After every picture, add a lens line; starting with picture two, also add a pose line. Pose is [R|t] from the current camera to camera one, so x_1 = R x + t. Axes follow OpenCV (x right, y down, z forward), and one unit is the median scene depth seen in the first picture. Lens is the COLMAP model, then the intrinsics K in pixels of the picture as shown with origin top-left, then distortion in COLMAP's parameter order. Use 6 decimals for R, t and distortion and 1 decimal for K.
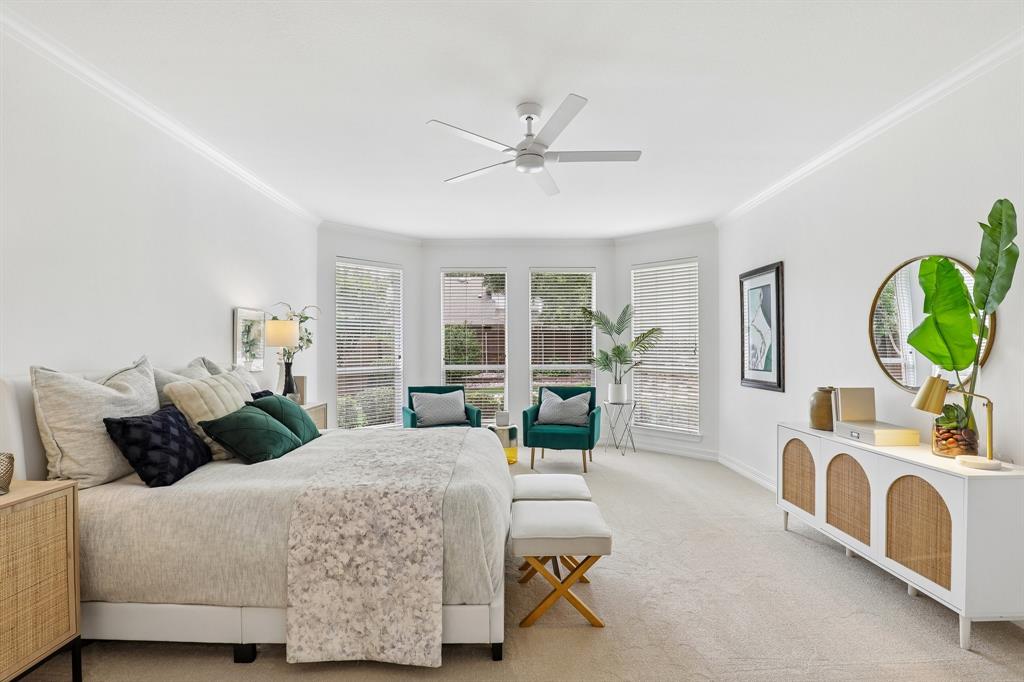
lens RADIAL K [[469.8, 0, 506.6], [0, 469.8, 345.4], [0, 0, 1]] dist [-0.028461, 0.006615]
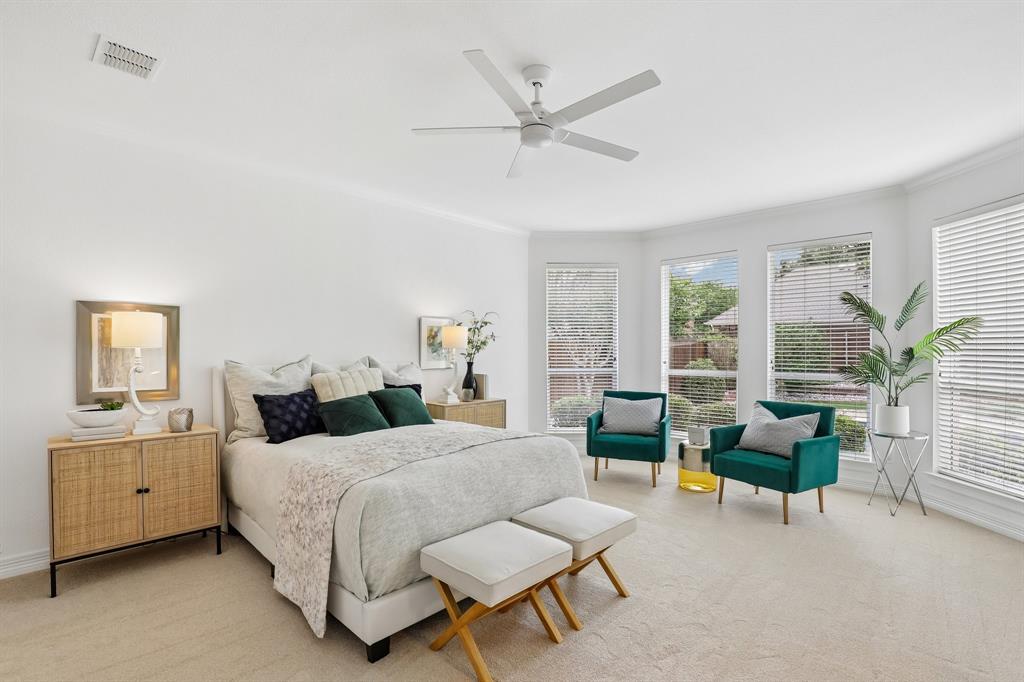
lens RADIAL K [[469.8, 0, 507.8], [0, 469.8, 348.0], [0, 0, 1]] dist [-0.028461, 0.006615]
pose [[0.722056, 0.000395, -0.691835, 0.454533], [0.000904, 0.999998, 0.001514, 0.000032], [0.691834, -0.001719, 0.722054, 0.248327]]
